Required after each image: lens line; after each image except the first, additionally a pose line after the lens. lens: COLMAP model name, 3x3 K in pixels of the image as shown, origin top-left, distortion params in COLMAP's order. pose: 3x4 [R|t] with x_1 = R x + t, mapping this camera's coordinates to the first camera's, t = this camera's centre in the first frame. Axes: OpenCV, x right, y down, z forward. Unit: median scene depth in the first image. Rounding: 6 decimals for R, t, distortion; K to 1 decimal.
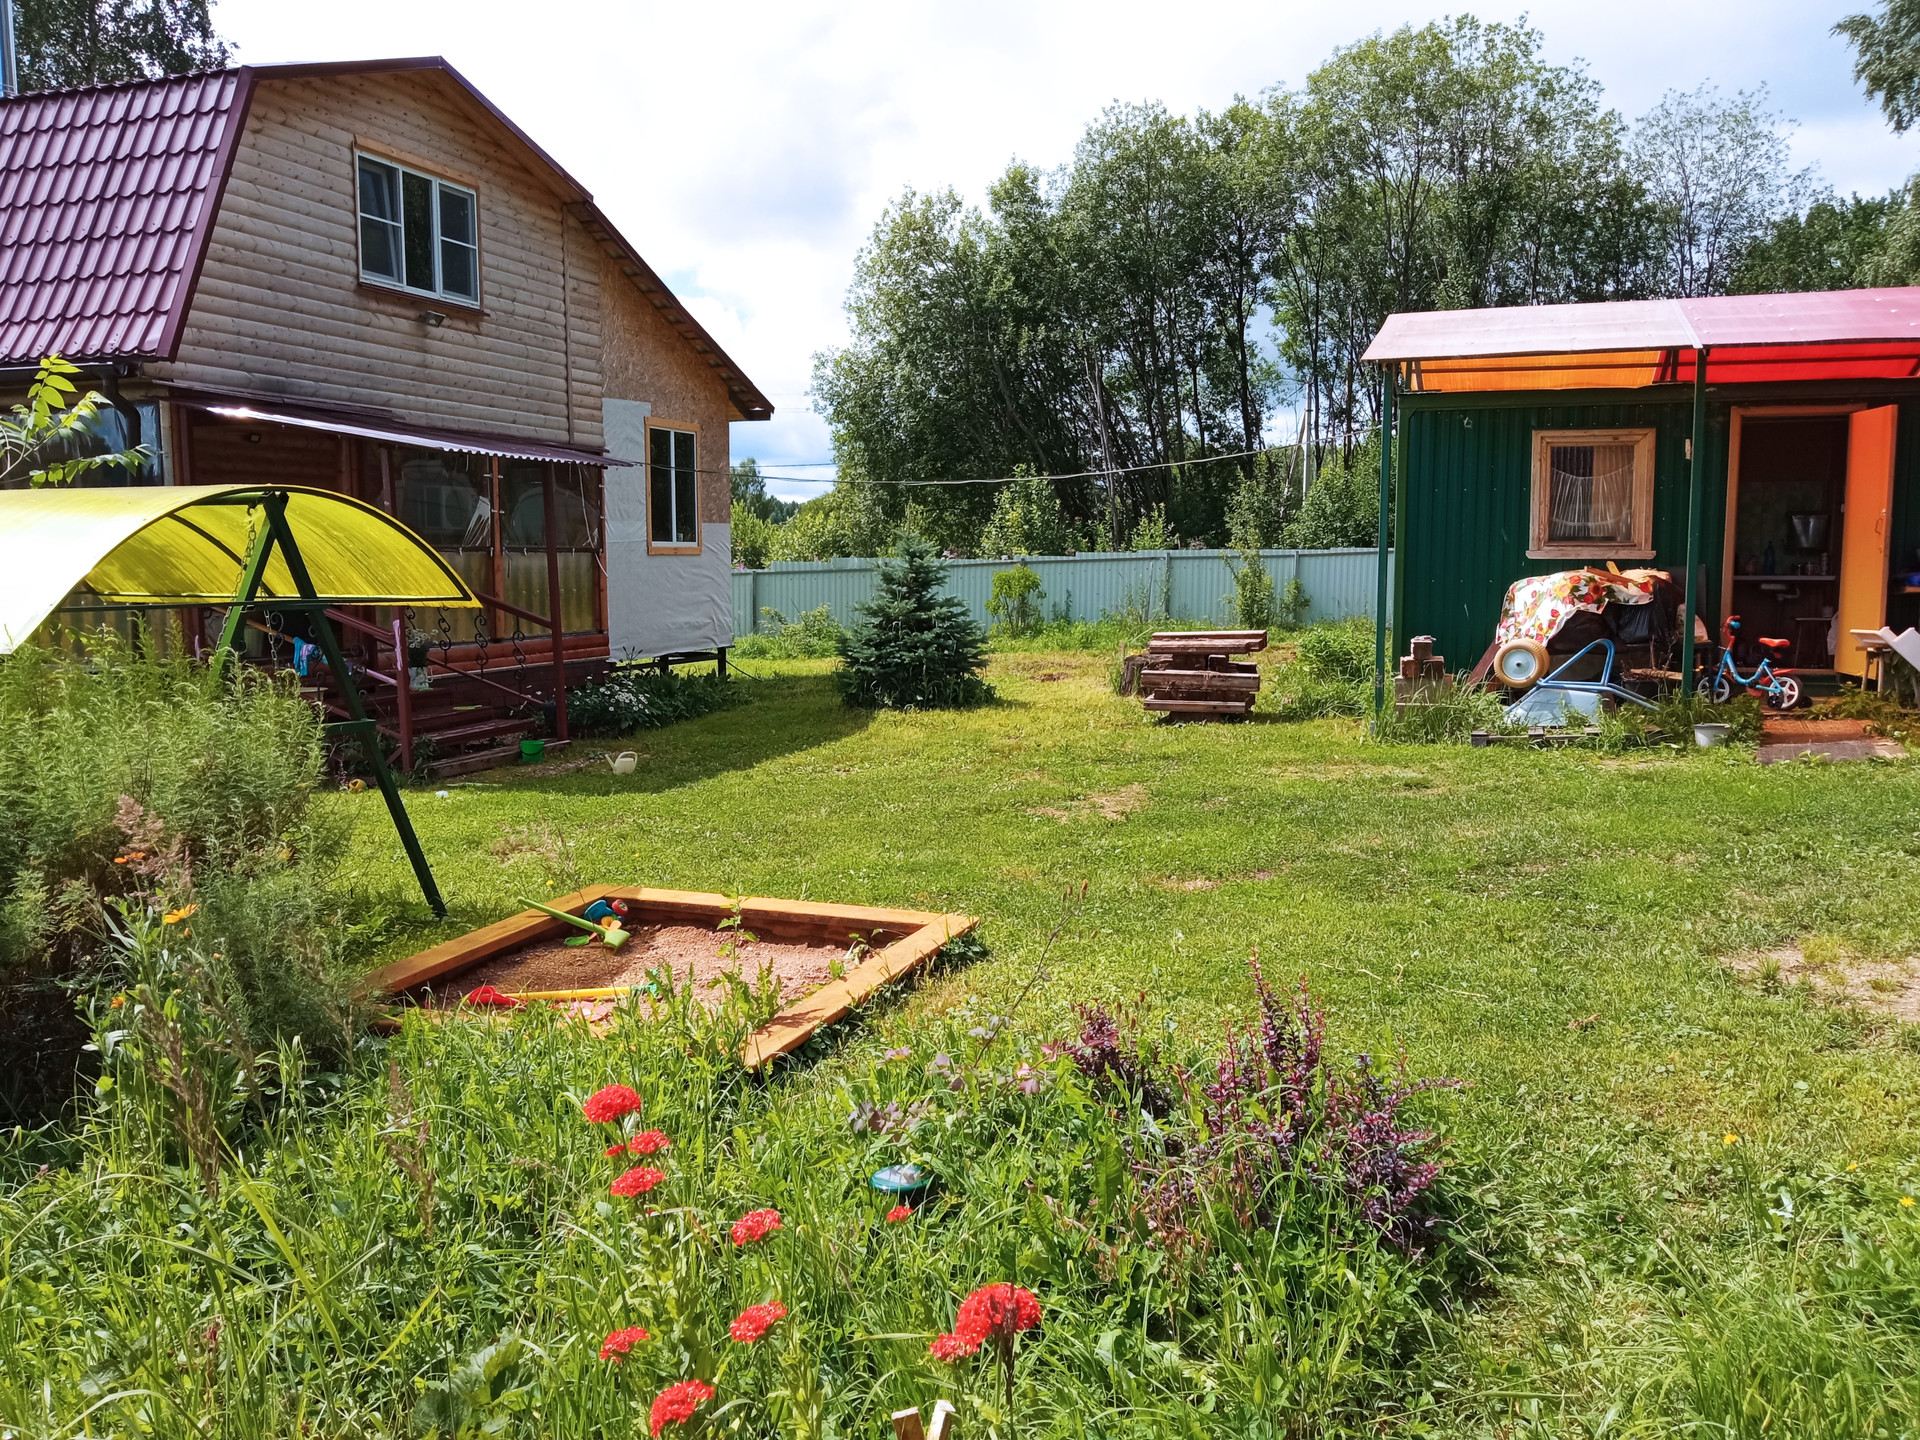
lens RADIAL K [[1508.0, 0, 960.0], [0, 1508.0, 720.0], [0, 0, 1]] dist [0.007753, -0.060365]
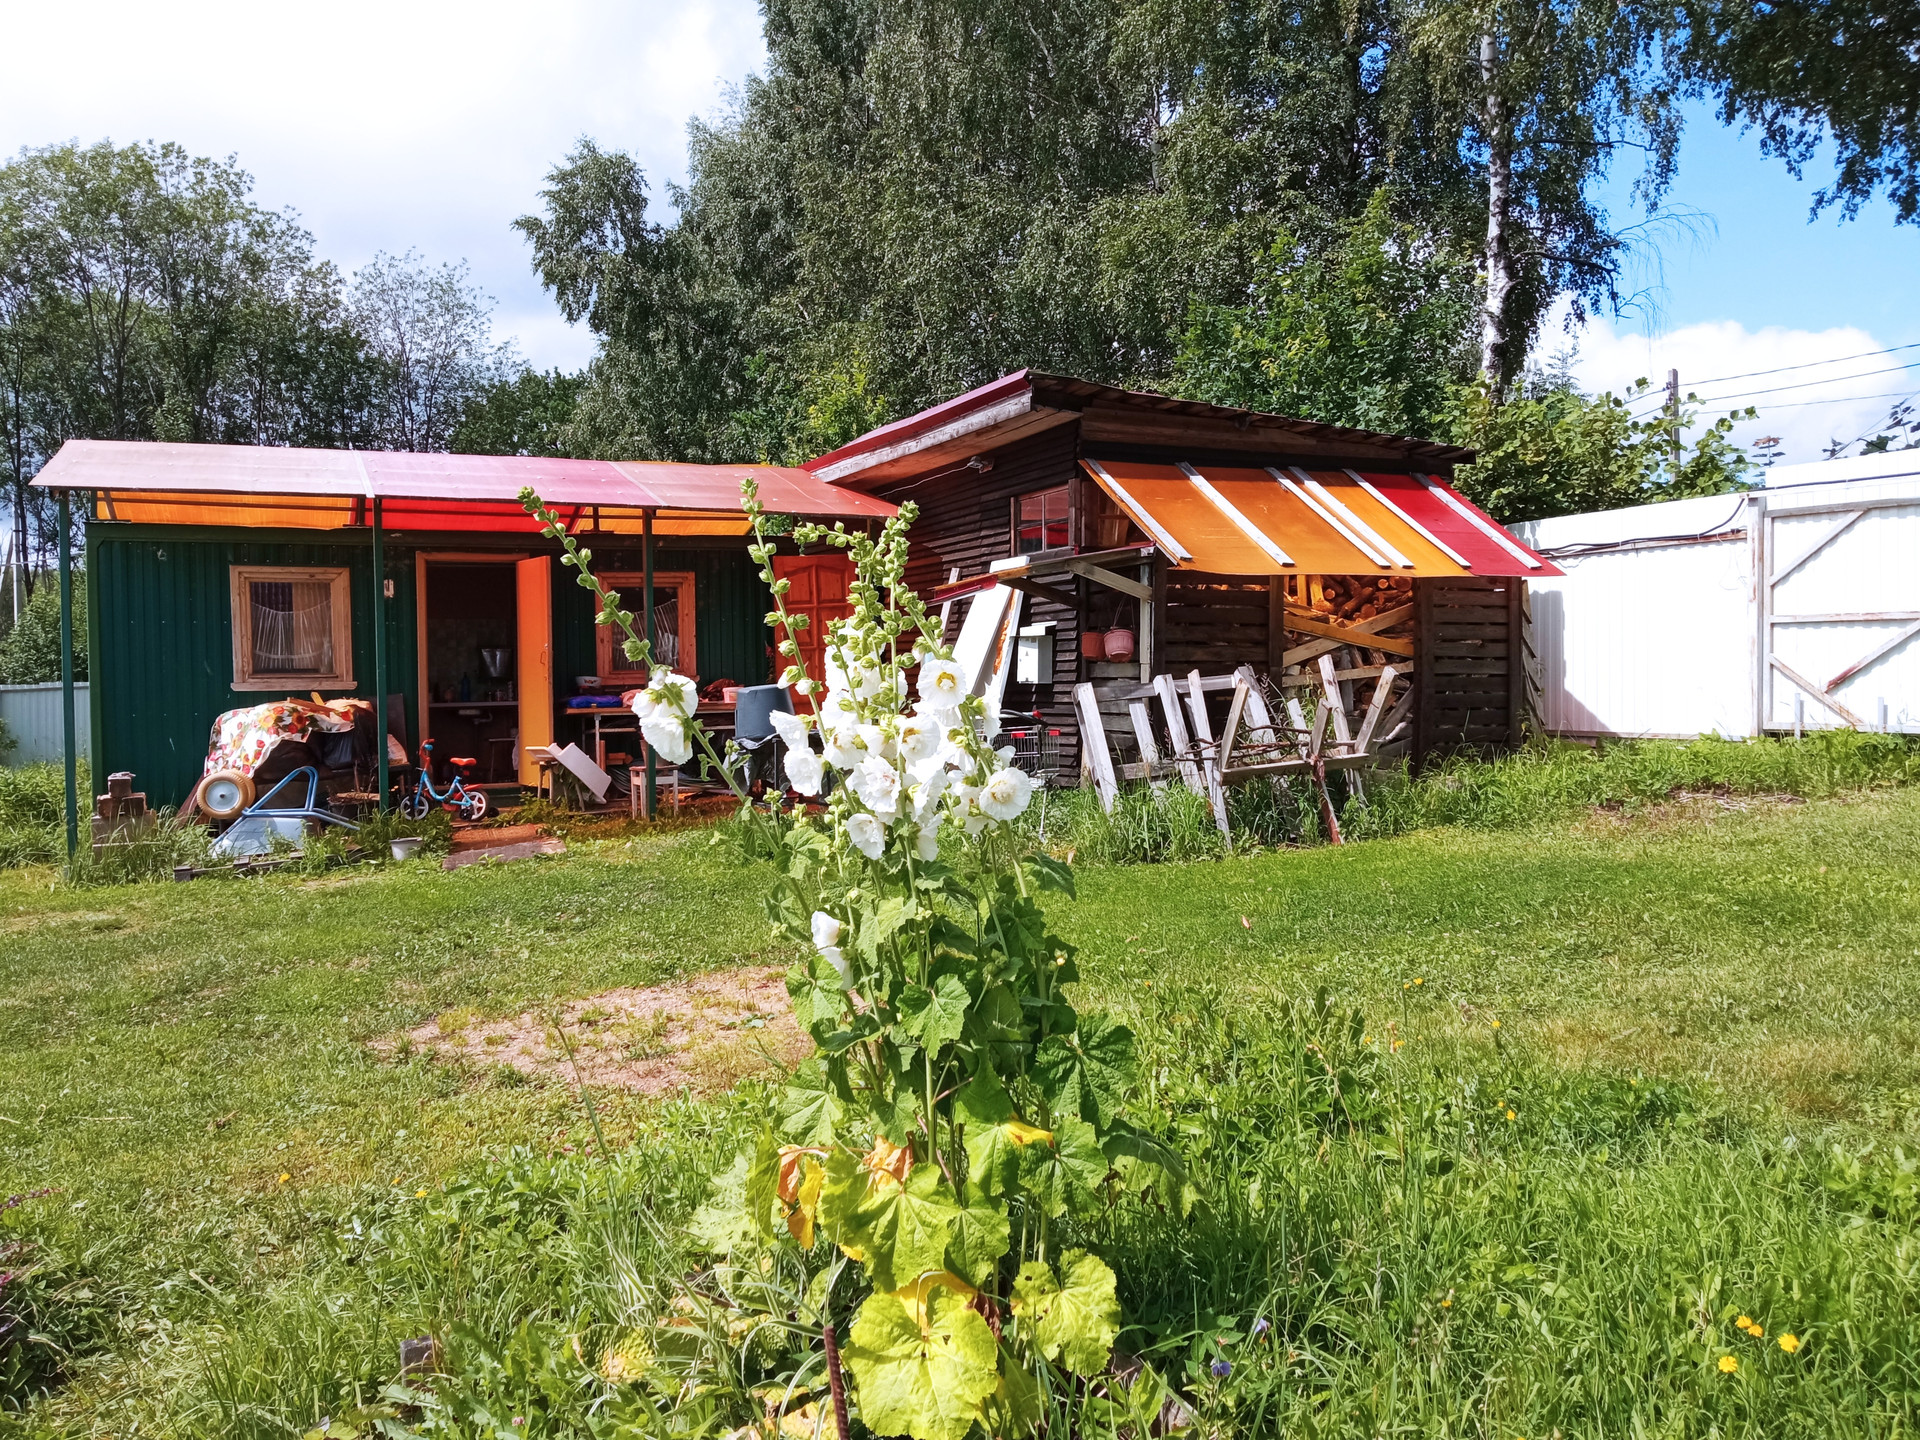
lens RADIAL K [[1508.0, 0, 960.0], [0, 1508.0, 720.0], [0, 0, 1]] dist [0.007753, -0.060365]
pose [[0.713060, -0.029332, 0.700489, 0.018035], [0.089968, 0.994692, -0.049931, 0.006530], [-0.695307, 0.098625, 0.711914, -0.055114]]
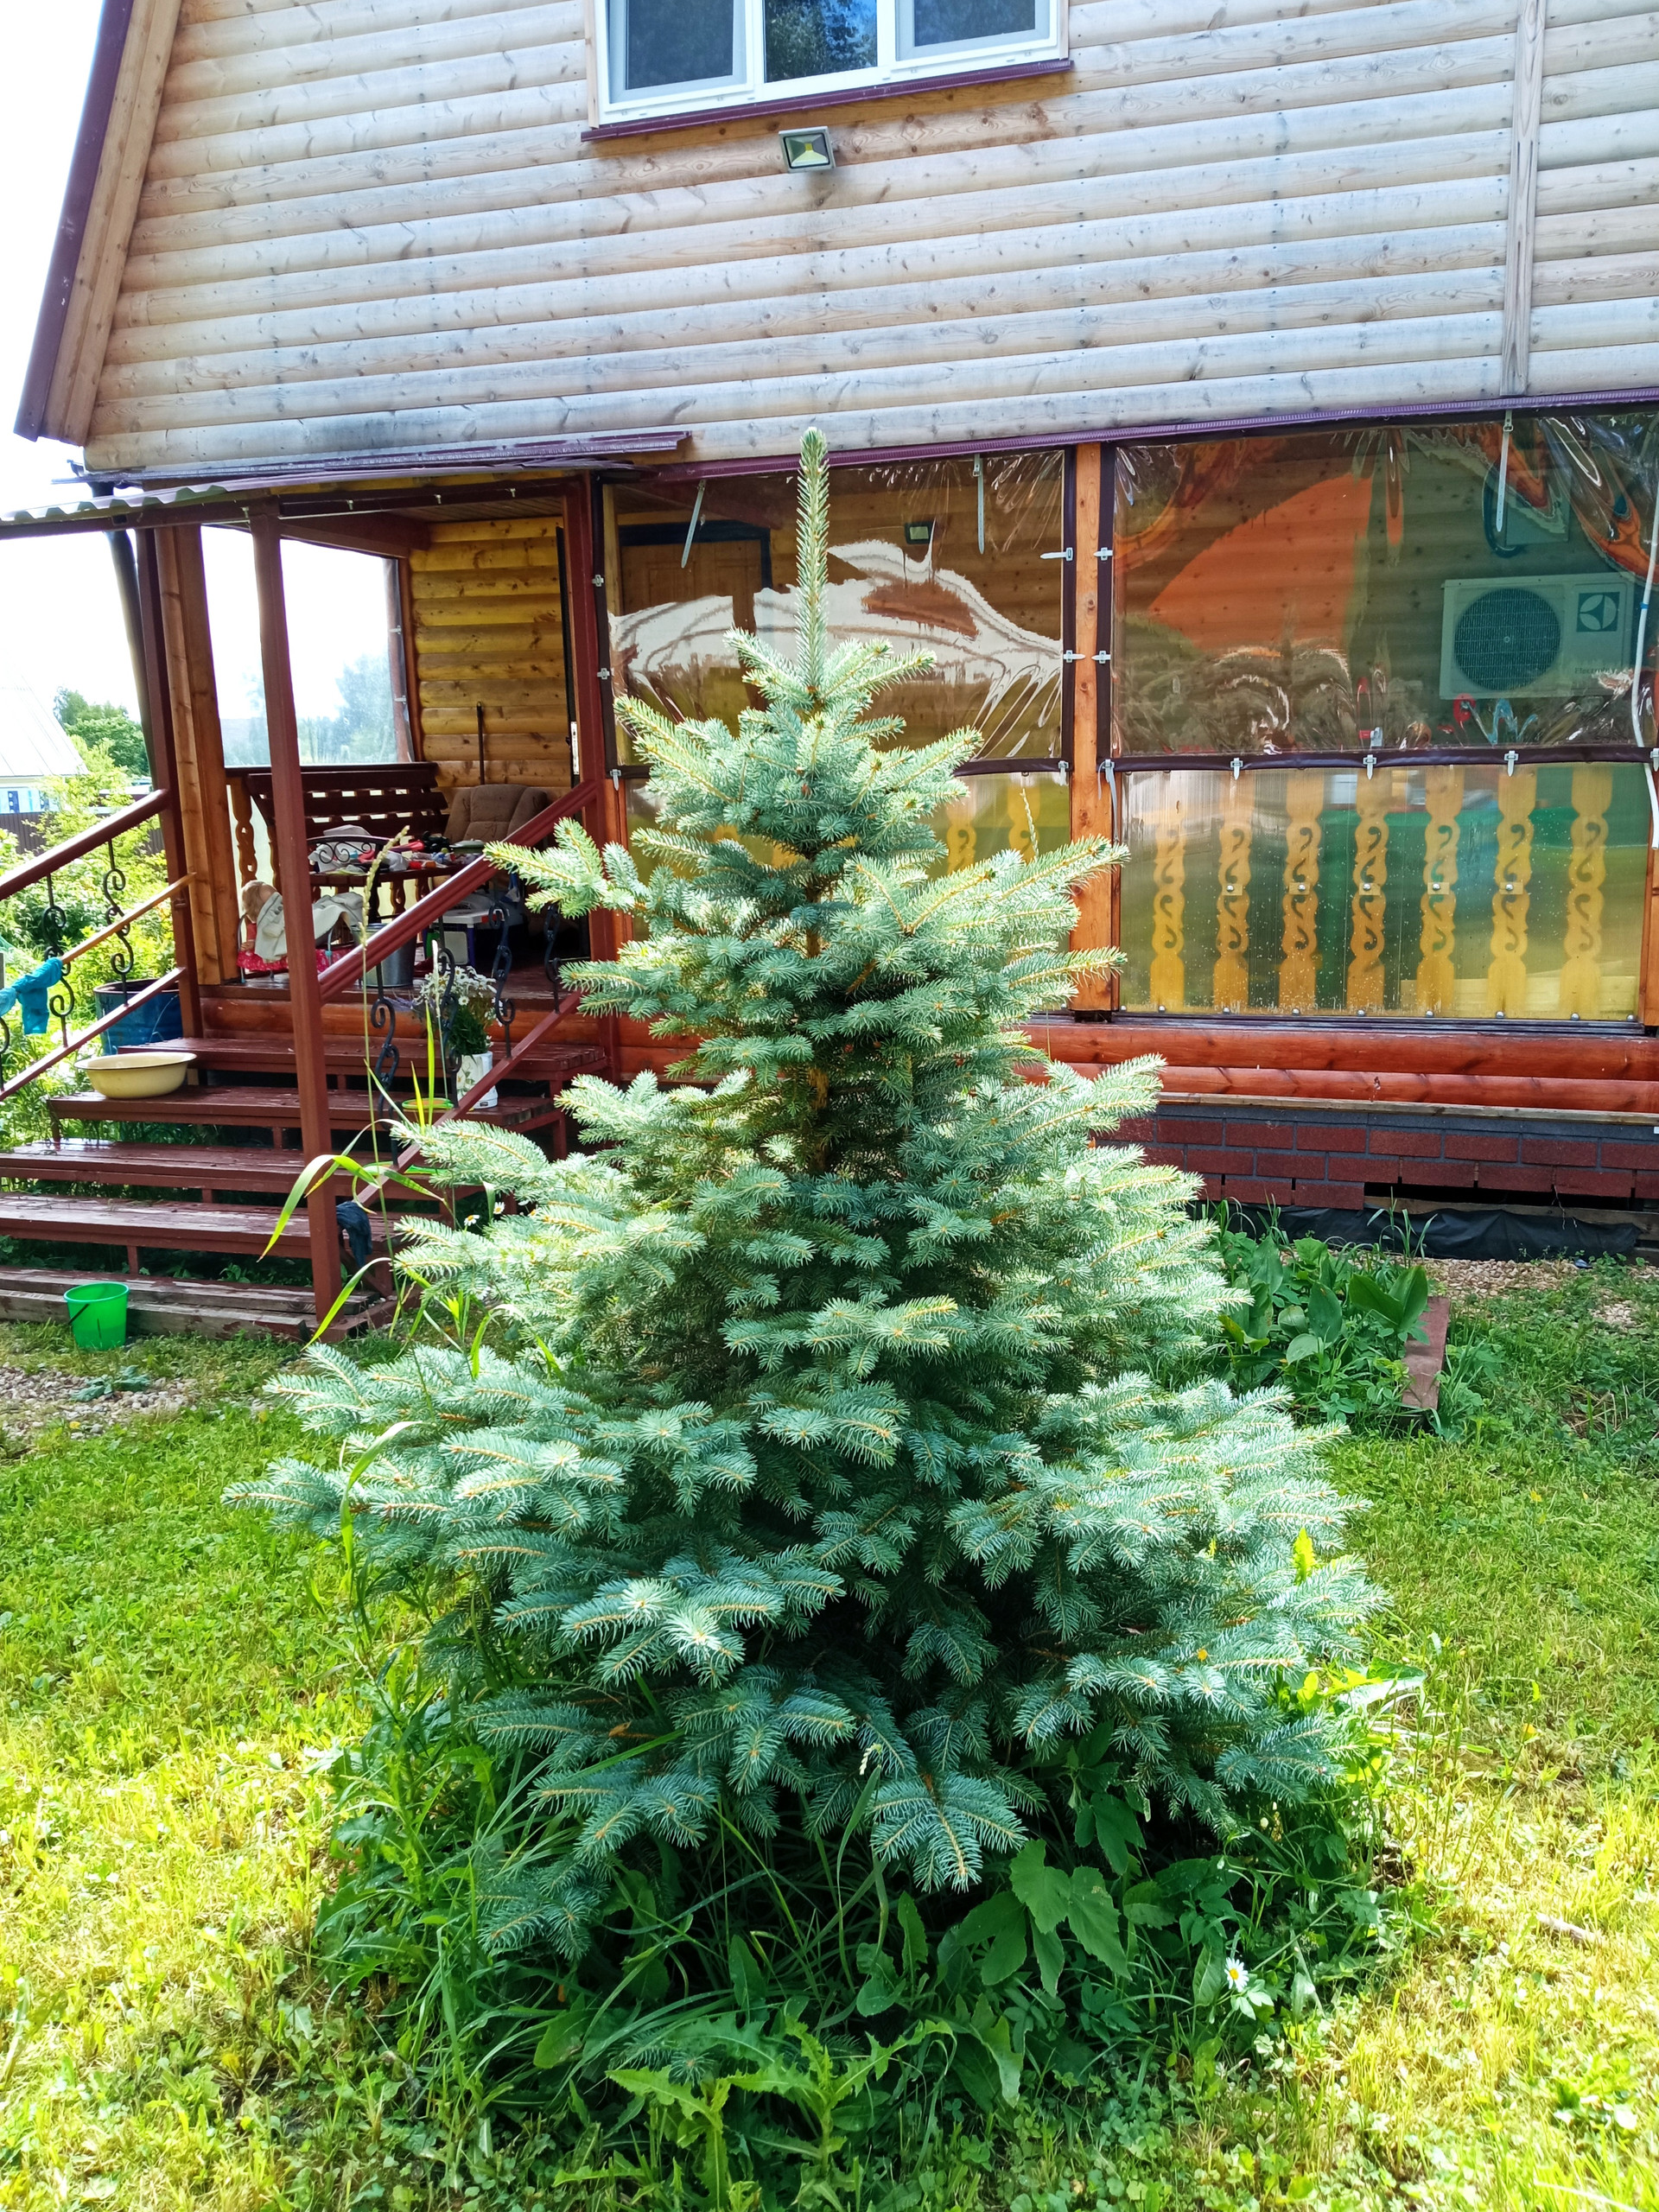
lens RADIAL K [[1737.4, 0, 829.5], [0, 1737.4, 1106.0], [0, 0, 1]] dist [0.007753, -0.060365]
pose [[0.037206, 0.201651, -0.978751, 0.024380], [-0.086931, 0.976369, 0.197856, -0.025044], [0.995519, 0.077723, 0.053856, 0.208184]]
